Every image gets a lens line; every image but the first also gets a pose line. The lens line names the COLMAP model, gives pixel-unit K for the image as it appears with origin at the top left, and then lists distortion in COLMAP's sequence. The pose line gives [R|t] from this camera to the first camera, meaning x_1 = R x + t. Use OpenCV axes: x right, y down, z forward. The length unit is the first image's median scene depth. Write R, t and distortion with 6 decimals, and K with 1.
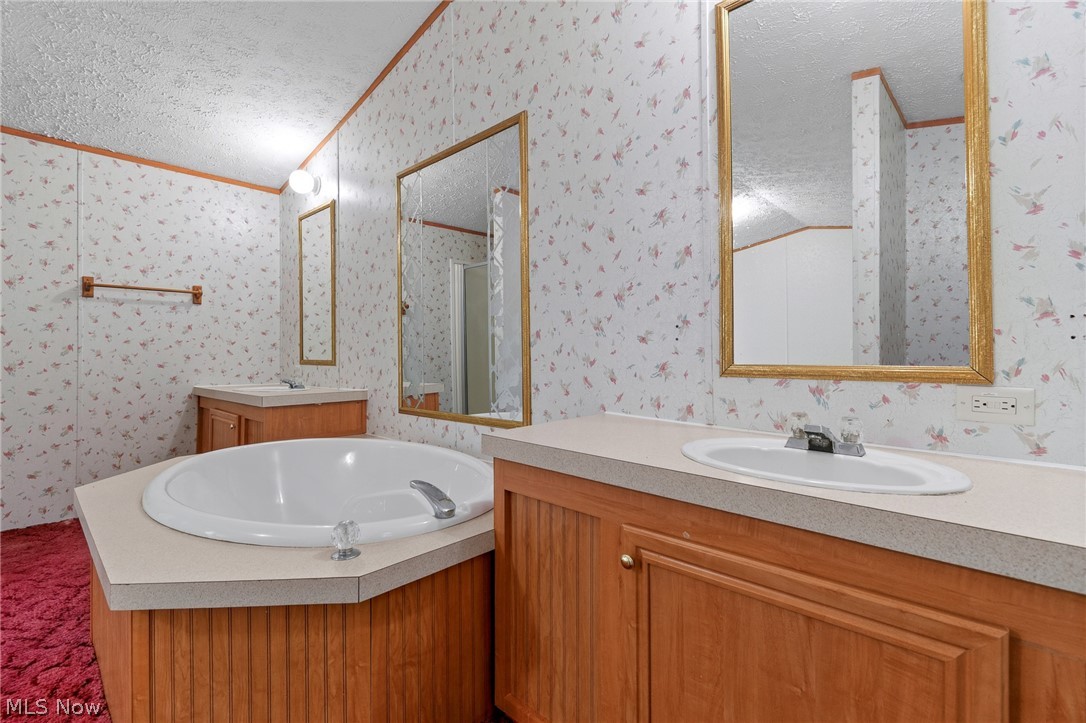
lens RADIAL K [[480.6, 0, 542.7], [0, 480.6, 347.9], [0, 0, 1]] dist [0.006338, -0.003330]
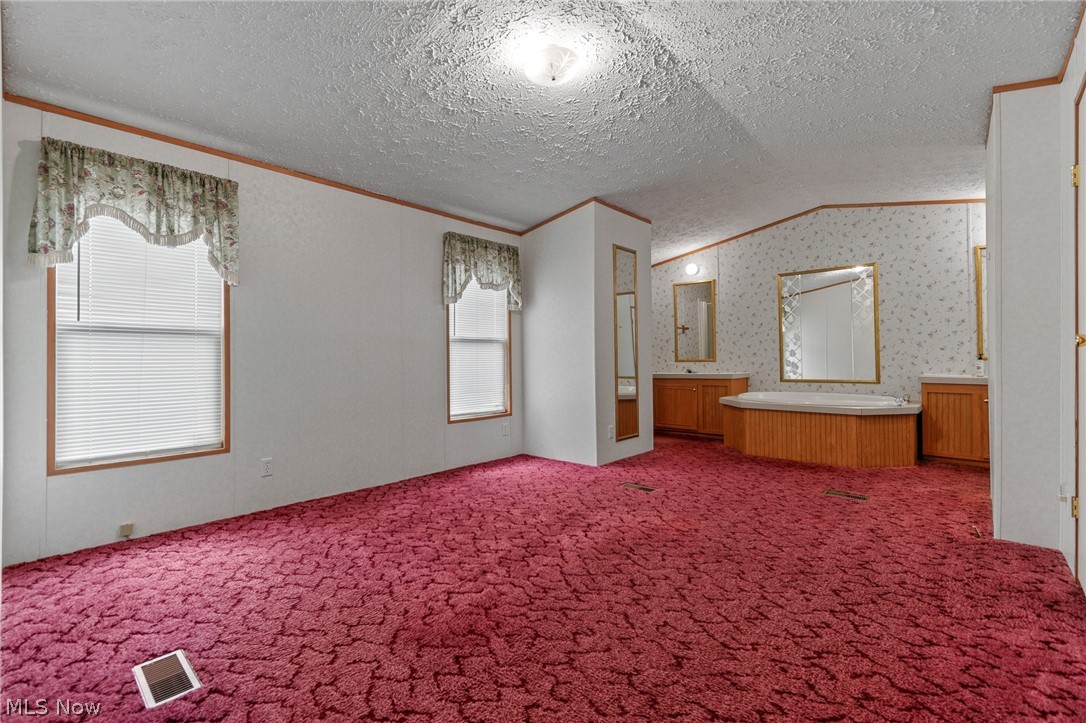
lens RADIAL K [[480.6, 0, 545.6], [0, 480.6, 351.9], [0, 0, 1]] dist [0.006338, -0.003330]
pose [[0.999783, -0.005634, 0.020033, -2.418651], [0.005700, 0.999979, -0.003237, -0.003944], [-0.020014, 0.003350, 0.999794, -2.034150]]
